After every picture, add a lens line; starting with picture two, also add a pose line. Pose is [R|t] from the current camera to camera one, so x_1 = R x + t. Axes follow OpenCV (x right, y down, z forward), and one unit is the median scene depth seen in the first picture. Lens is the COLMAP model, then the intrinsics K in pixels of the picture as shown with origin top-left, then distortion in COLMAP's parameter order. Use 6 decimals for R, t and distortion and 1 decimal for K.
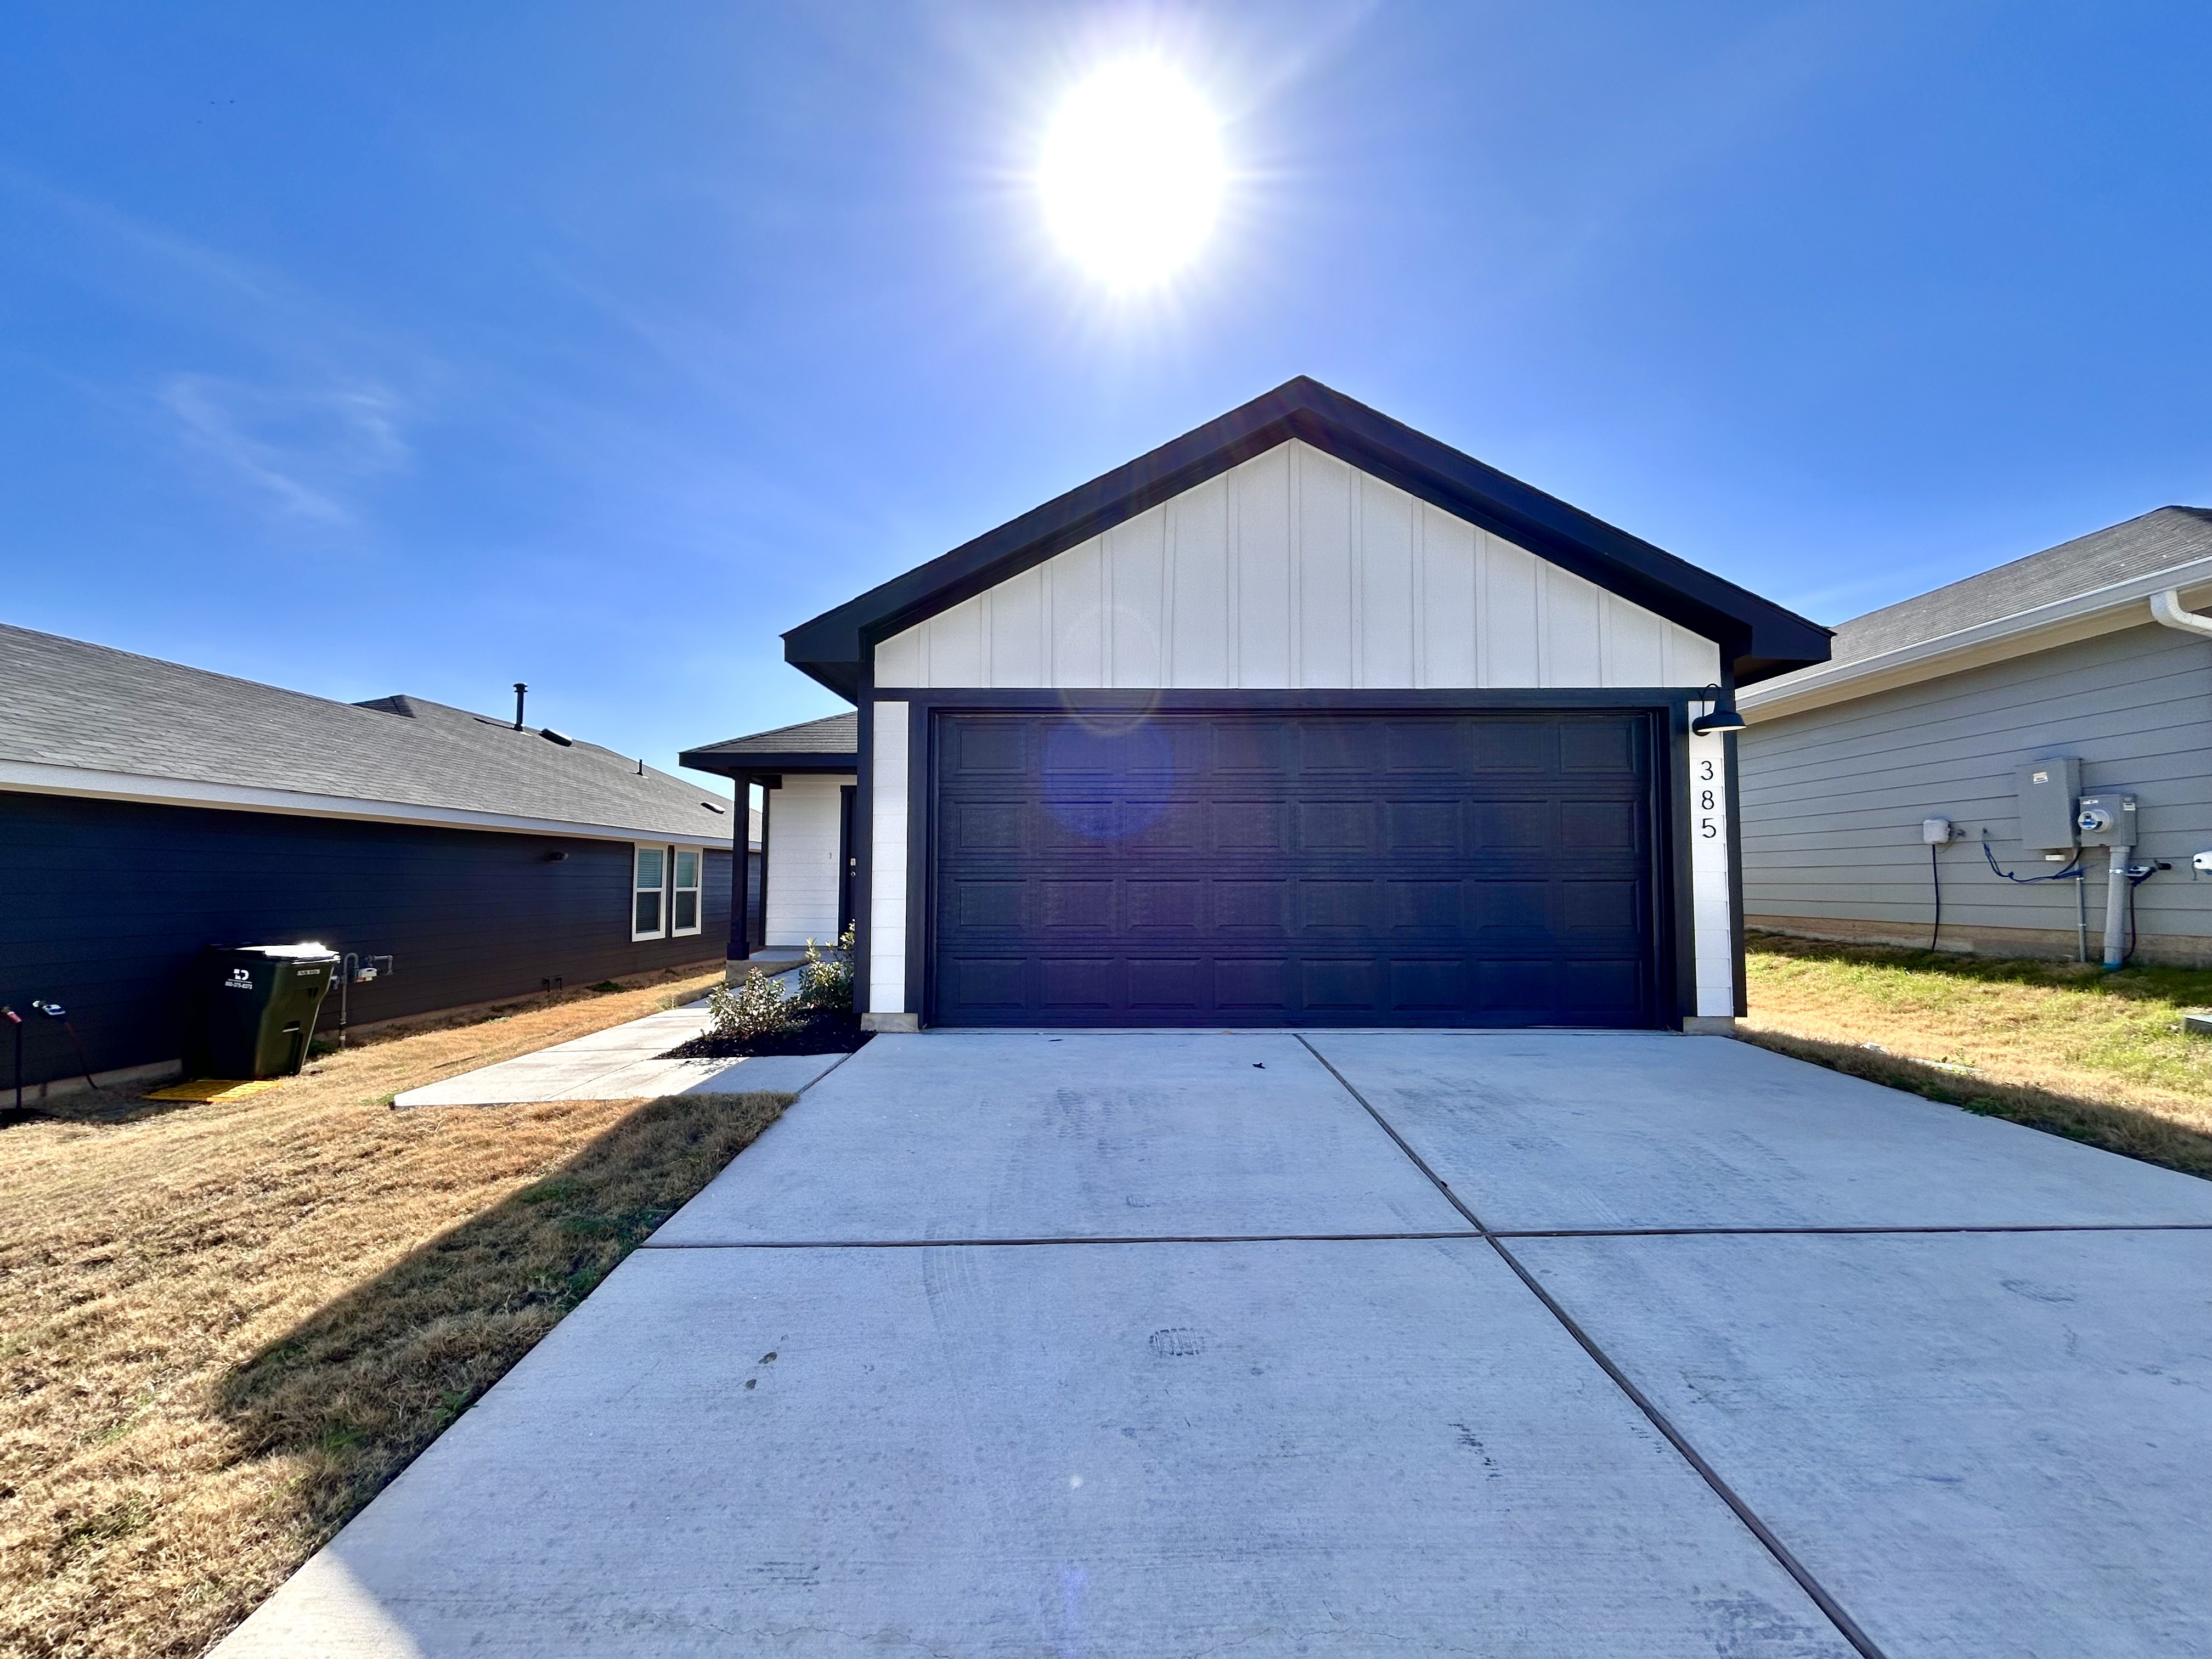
lens RADIAL K [[892.7, 0, 1109.6], [0, 892.7, 831.8], [0, 0, 1]] dist [-0.004385, 0.002123]
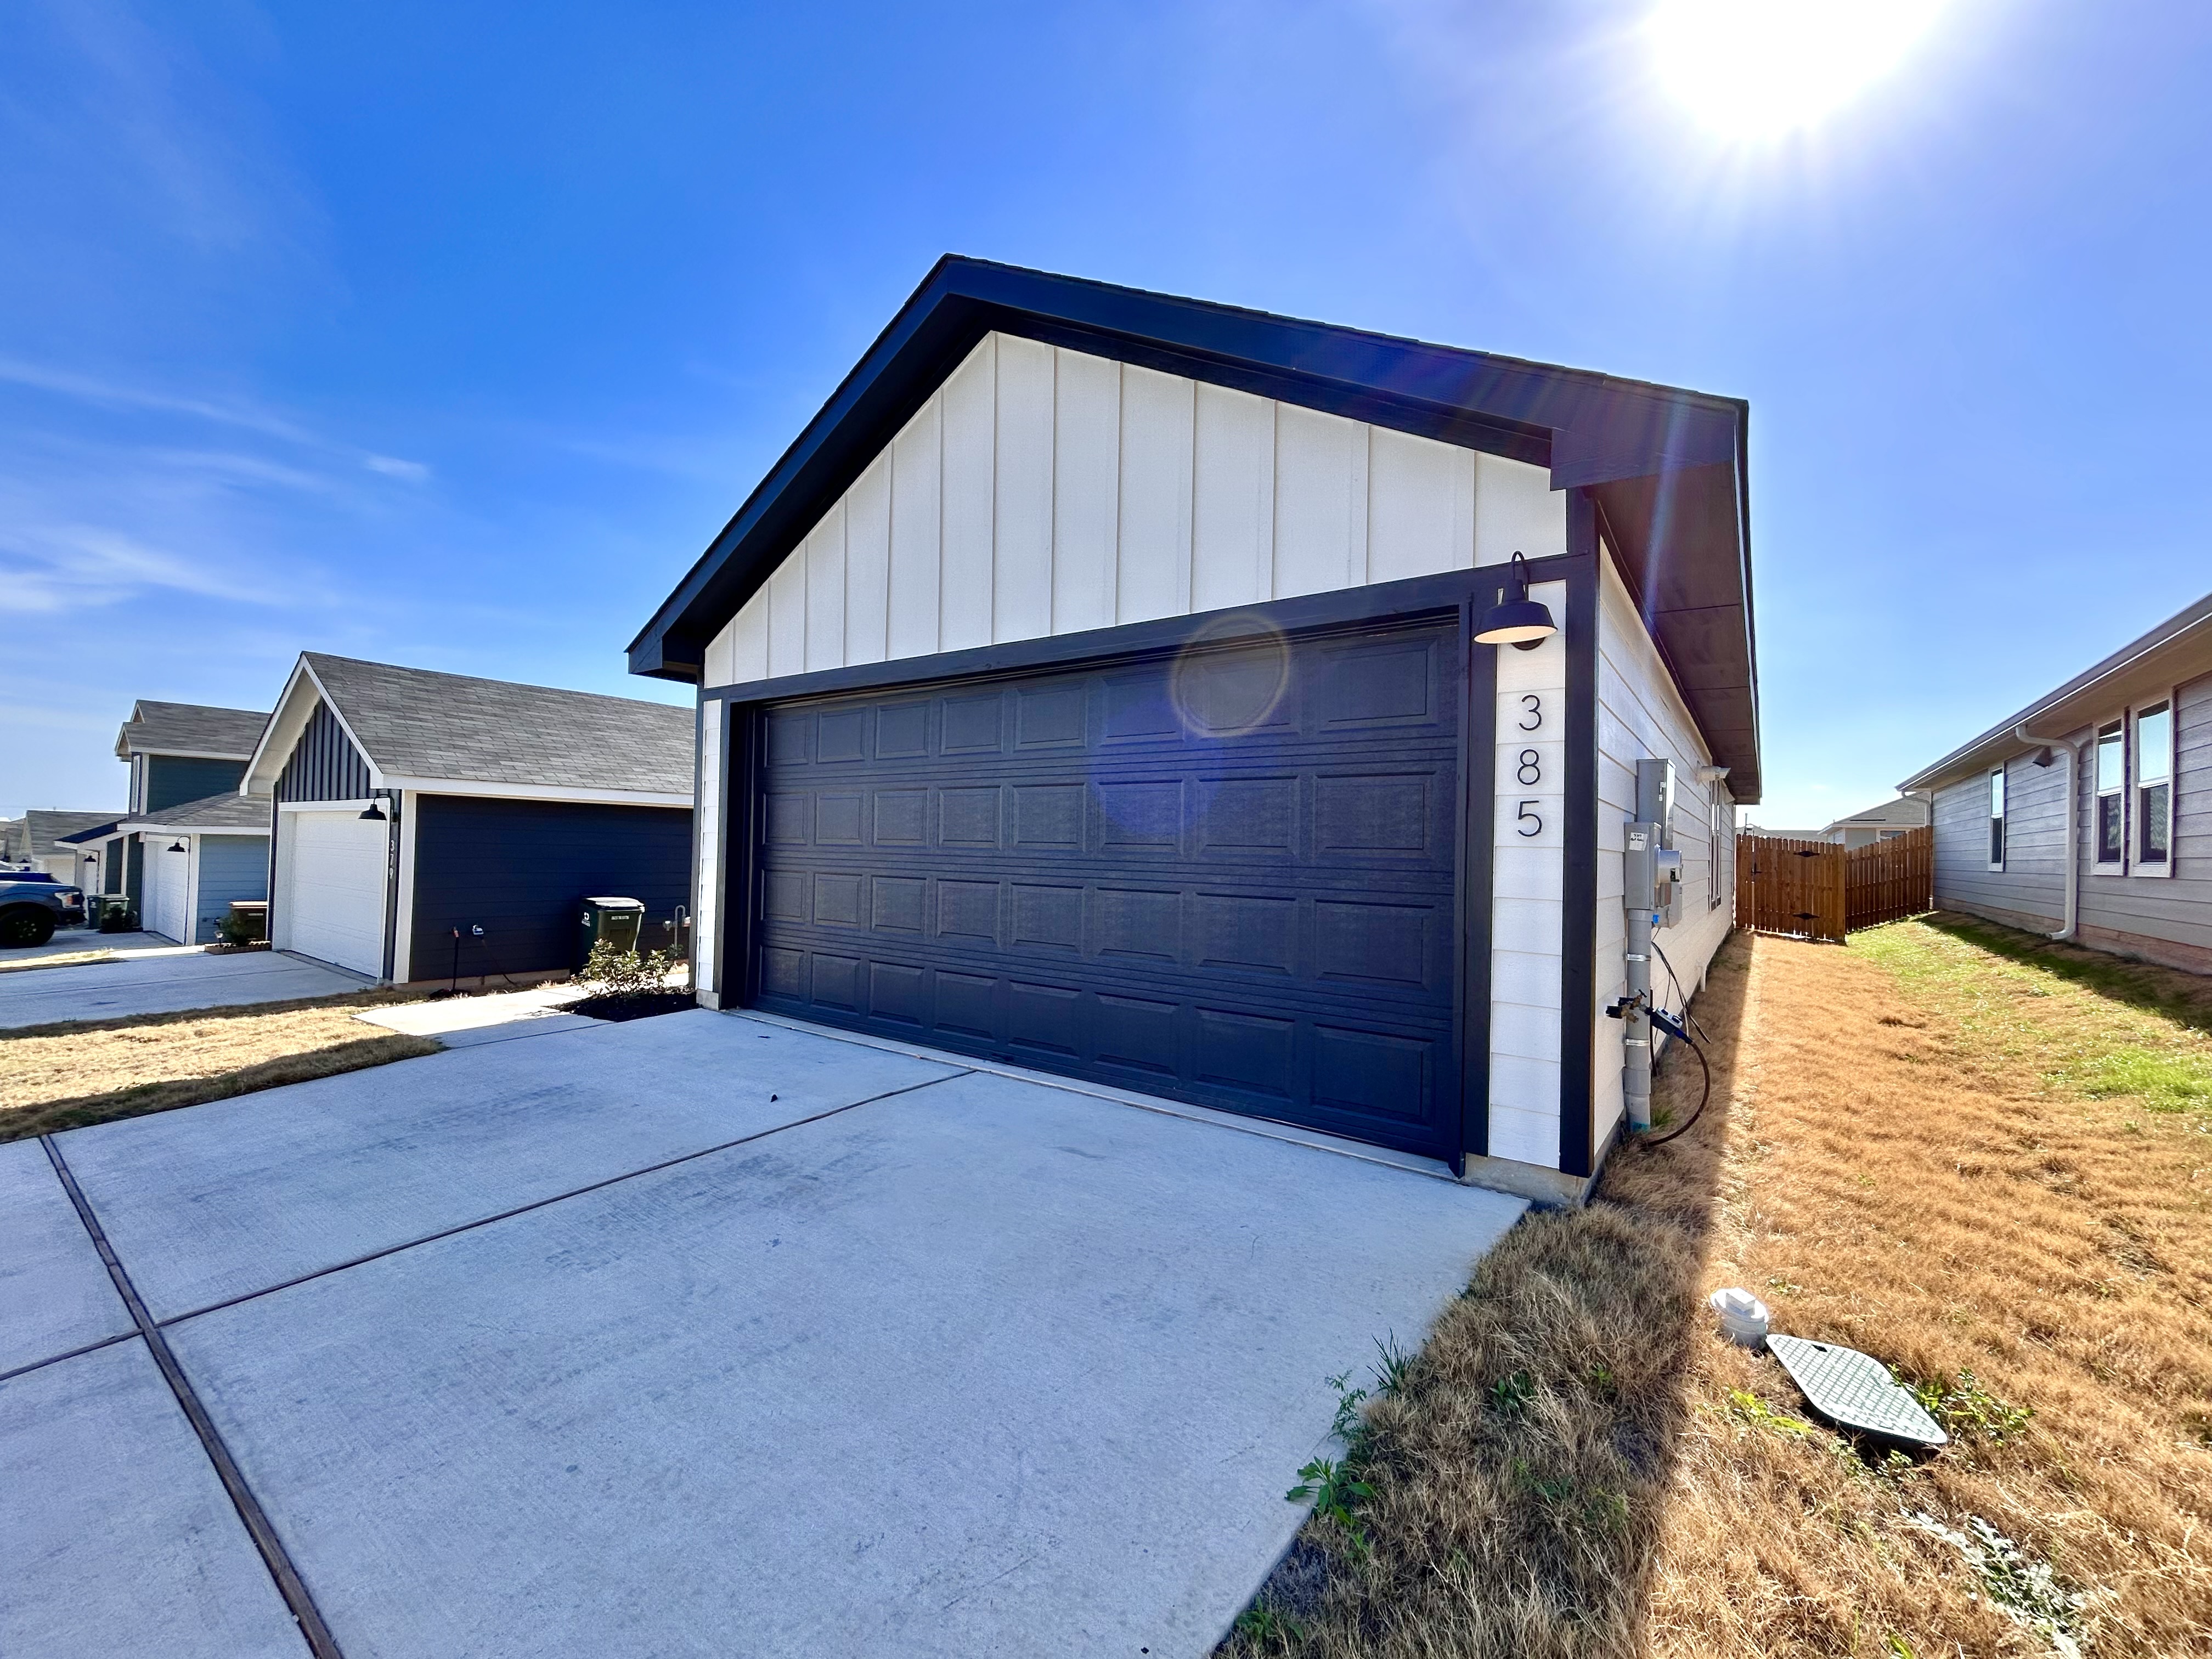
lens RADIAL K [[892.7, 0, 1105.2], [0, 892.7, 830.7], [0, 0, 1]] dist [-0.004385, 0.002123]
pose [[0.813209, 0.006715, -0.581933, 0.772781], [0.010432, 0.999605, 0.026114, -0.013720], [0.581879, -0.027307, 0.812817, 0.403988]]
